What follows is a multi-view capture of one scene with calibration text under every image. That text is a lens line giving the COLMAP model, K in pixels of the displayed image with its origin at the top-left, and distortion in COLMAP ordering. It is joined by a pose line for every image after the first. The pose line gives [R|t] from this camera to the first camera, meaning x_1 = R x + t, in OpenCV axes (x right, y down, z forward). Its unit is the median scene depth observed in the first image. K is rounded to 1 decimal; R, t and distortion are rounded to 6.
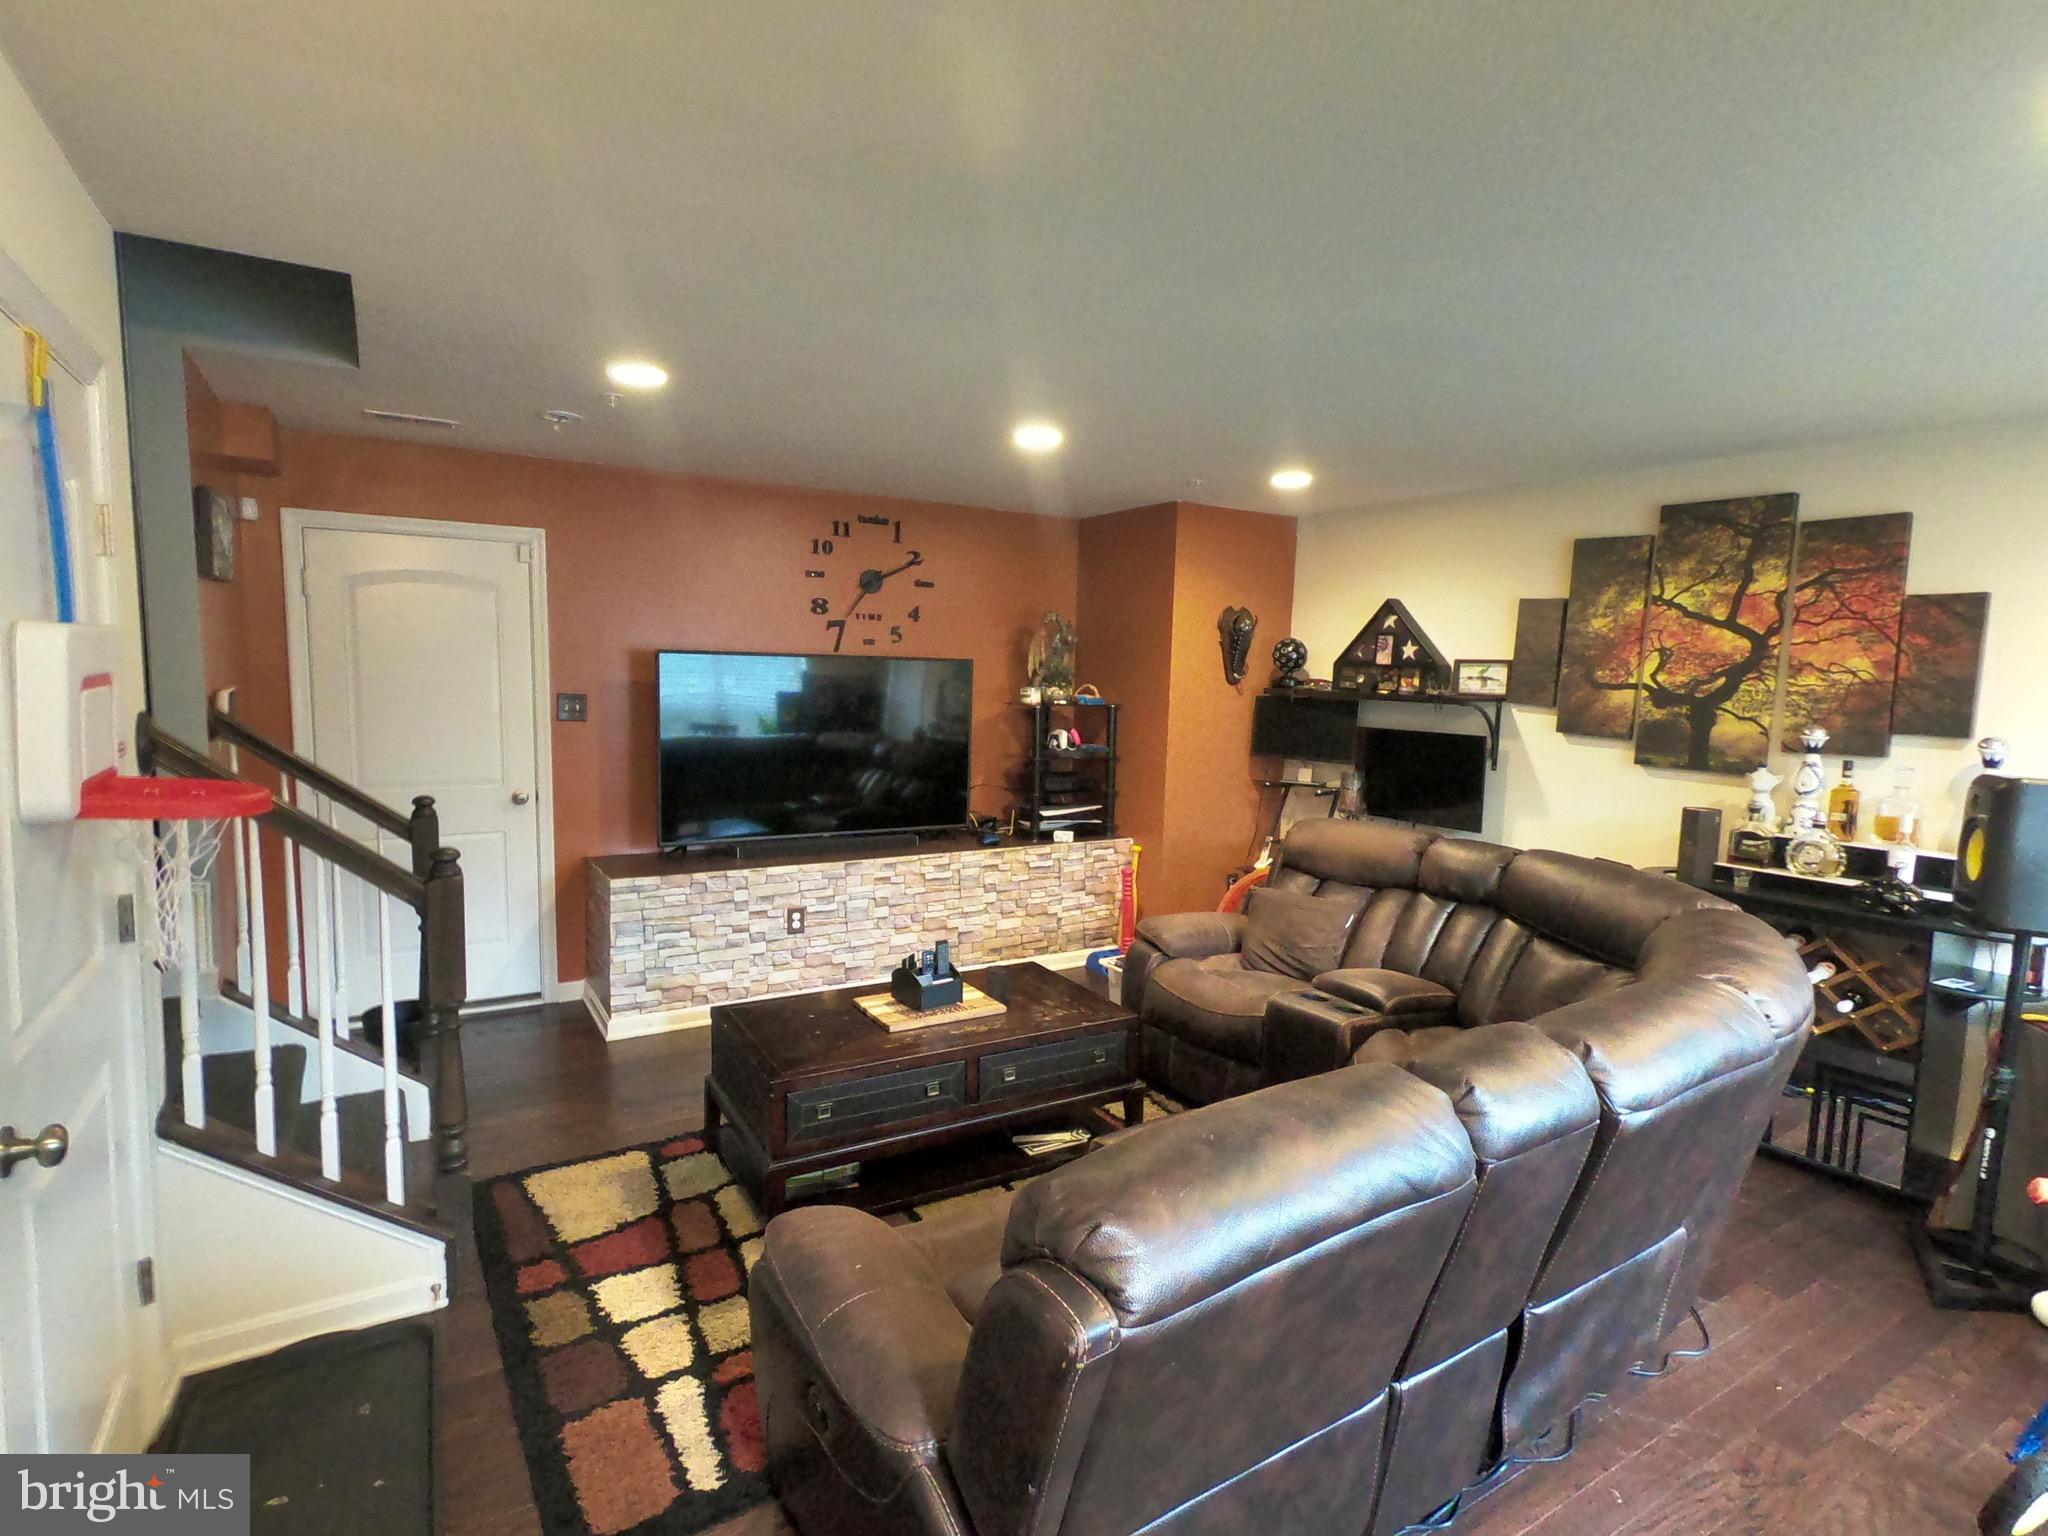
lens RADIAL K [[1035.1, 0, 1025.7], [0, 1035.1, 767.9], [0, 0, 1]] dist [-0.001308, 0.000012]
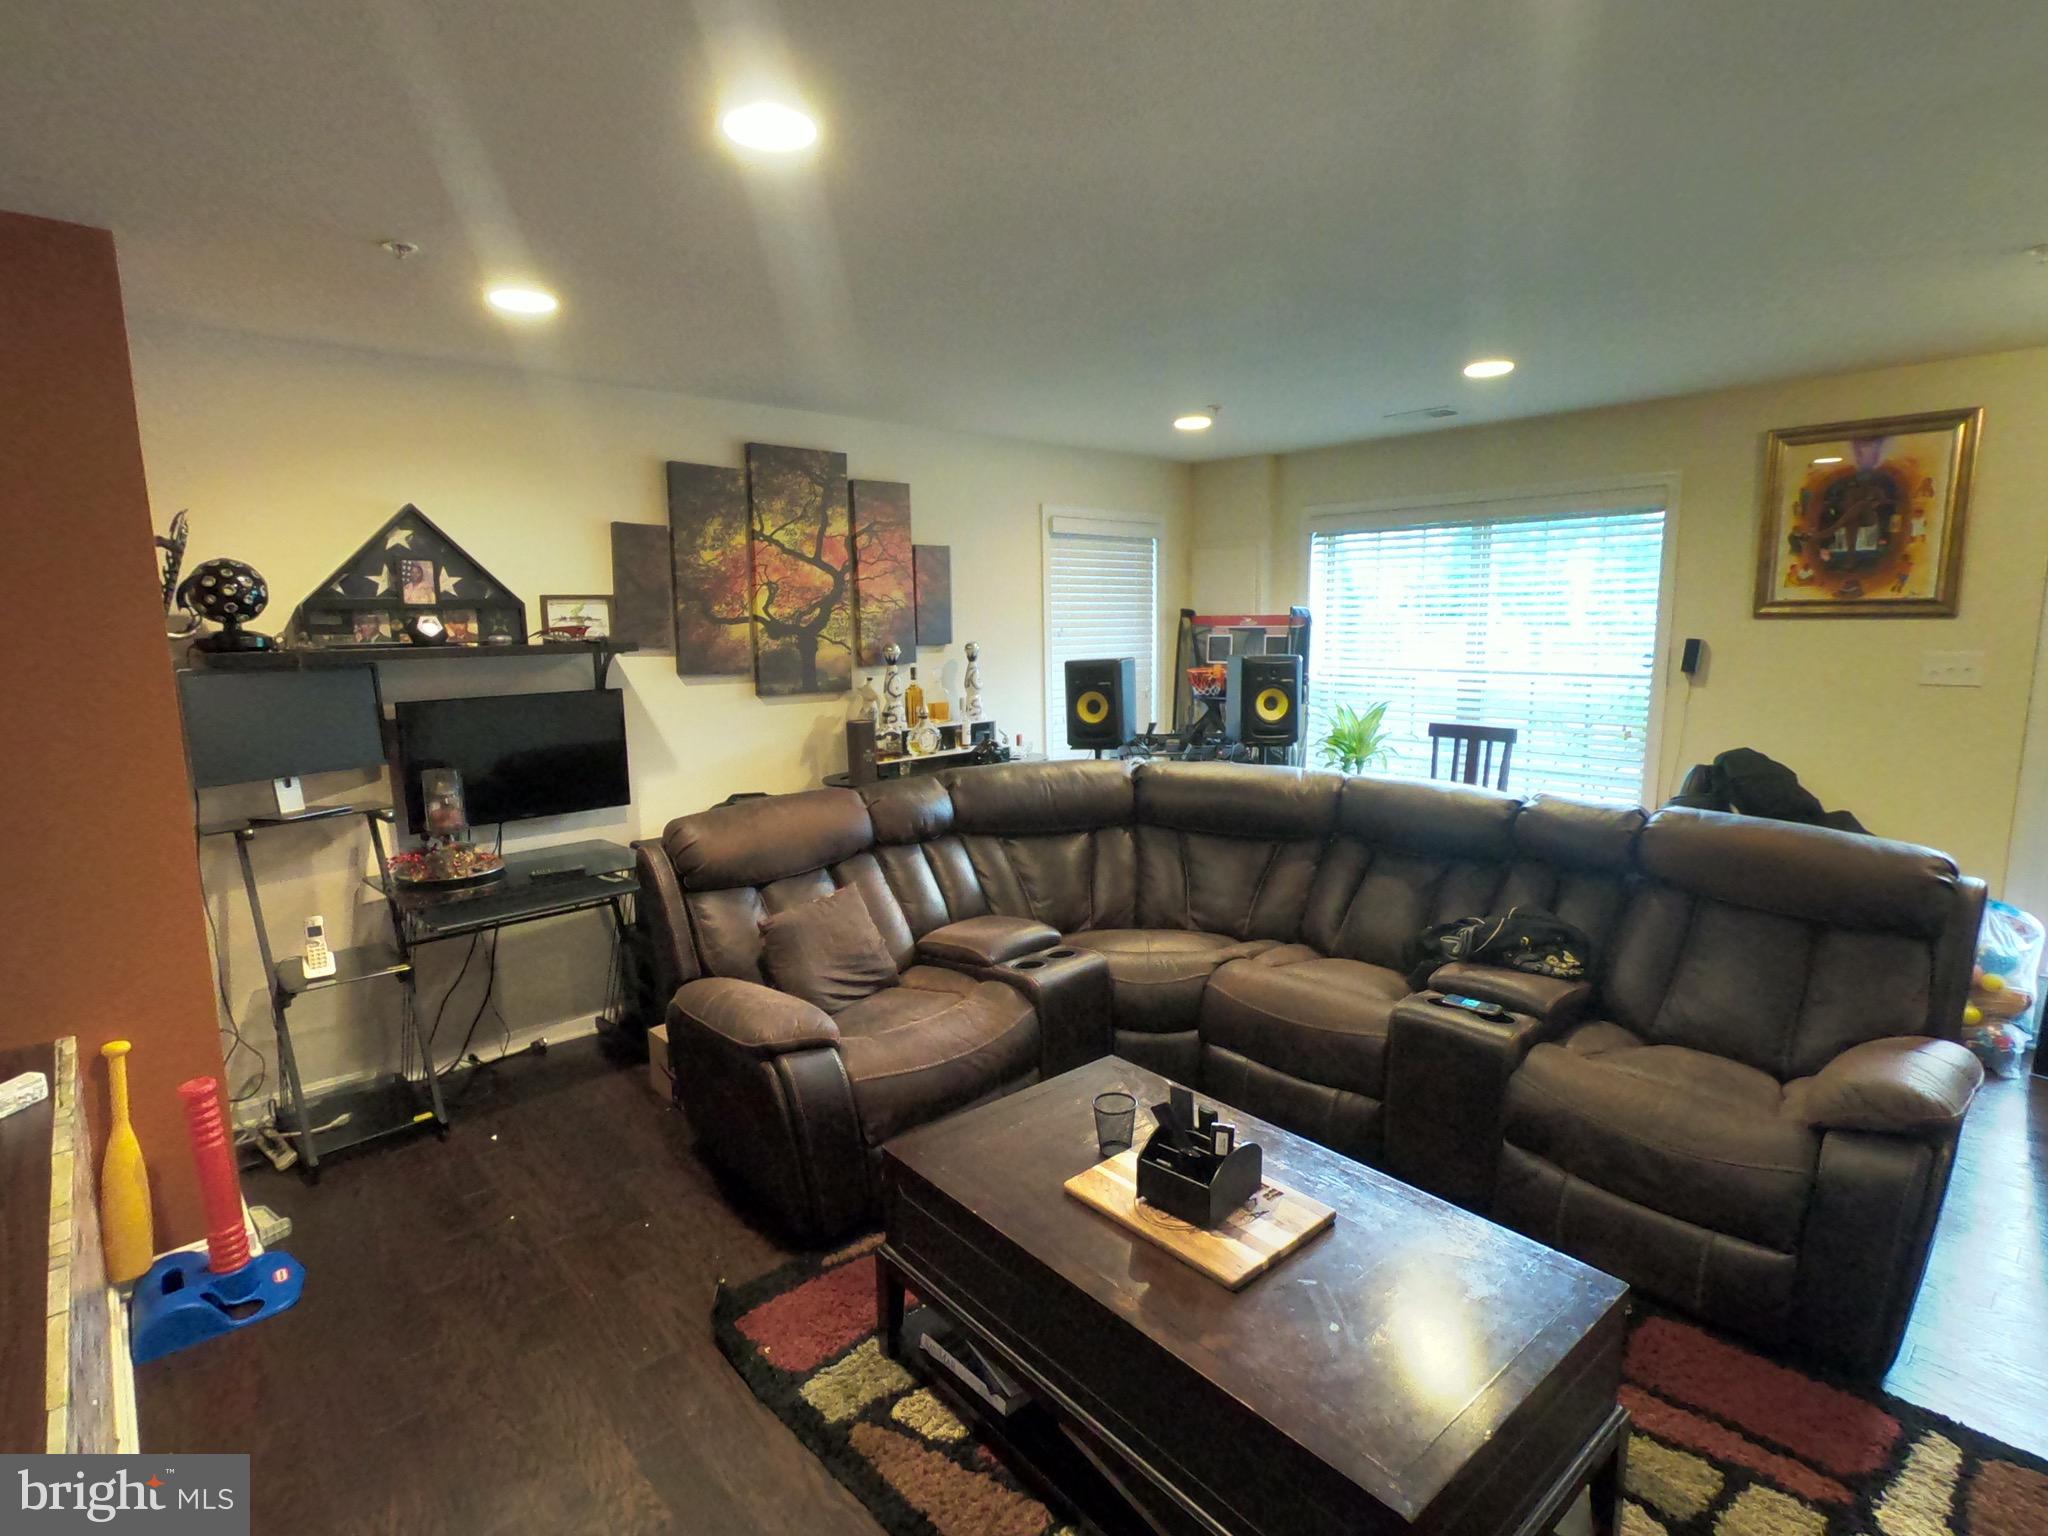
lens RADIAL K [[1035.1, 0, 1025.7], [0, 1035.1, 767.9], [0, 0, 1]] dist [-0.001308, 0.000012]
pose [[-0.173574, -0.171926, 0.969698, -0.484688], [0.107324, 0.975477, 0.192162, -0.105516], [-0.978955, 0.137427, -0.150866, 0.927574]]
